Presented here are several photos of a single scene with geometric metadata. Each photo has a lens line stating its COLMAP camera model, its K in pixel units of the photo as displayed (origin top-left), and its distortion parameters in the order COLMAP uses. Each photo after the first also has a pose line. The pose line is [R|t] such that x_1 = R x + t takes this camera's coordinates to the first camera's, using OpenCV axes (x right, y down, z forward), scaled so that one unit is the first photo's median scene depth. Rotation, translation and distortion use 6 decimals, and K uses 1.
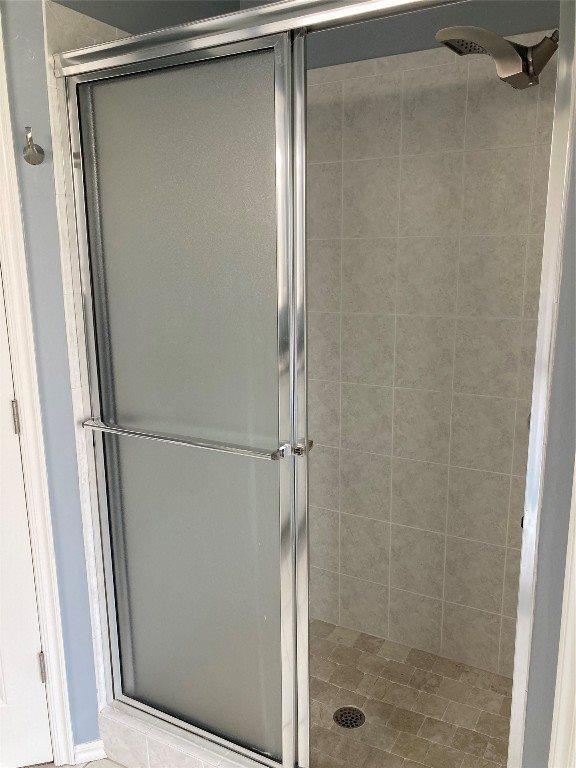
lens RADIAL K [[630.7, 0, 284.4], [0, 630.7, 386.4], [0, 0, 1]] dist [0.011339, -0.007562]
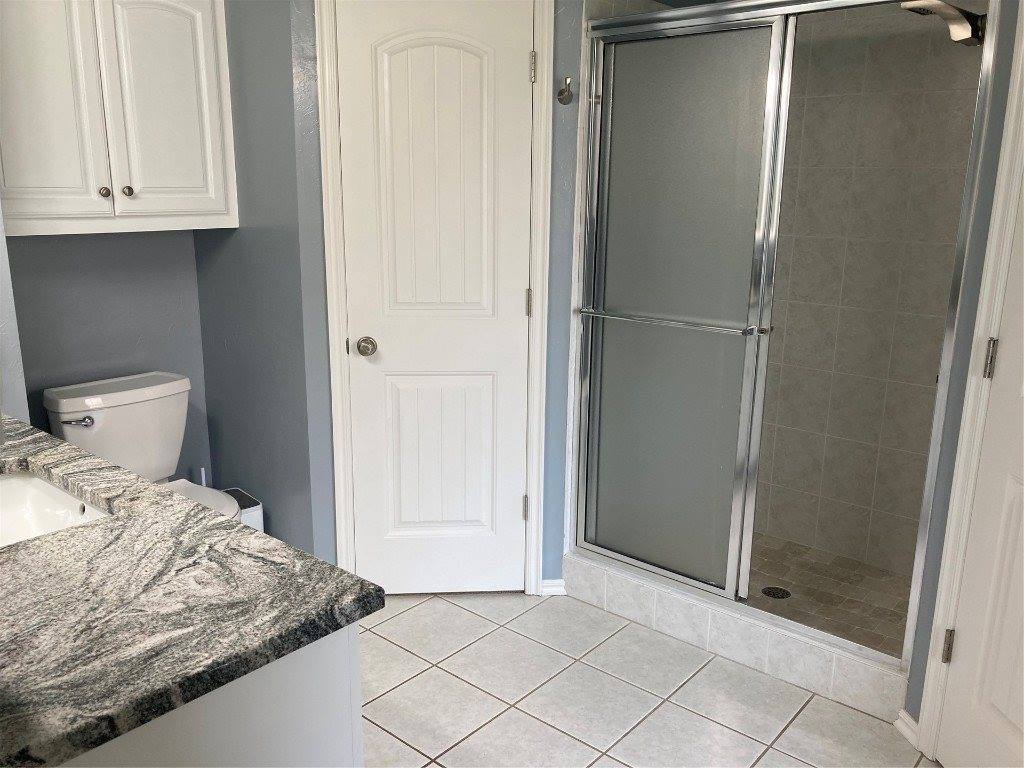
lens RADIAL K [[840.9, 0, 510.1], [0, 840.9, 377.9], [0, 0, 1]] dist [0.011339, -0.007562]
pose [[0.981098, 0.070546, -0.180194, -0.128263], [-0.067472, 0.997453, 0.023135, 0.146216], [0.181368, -0.010539, 0.983359, -0.602998]]
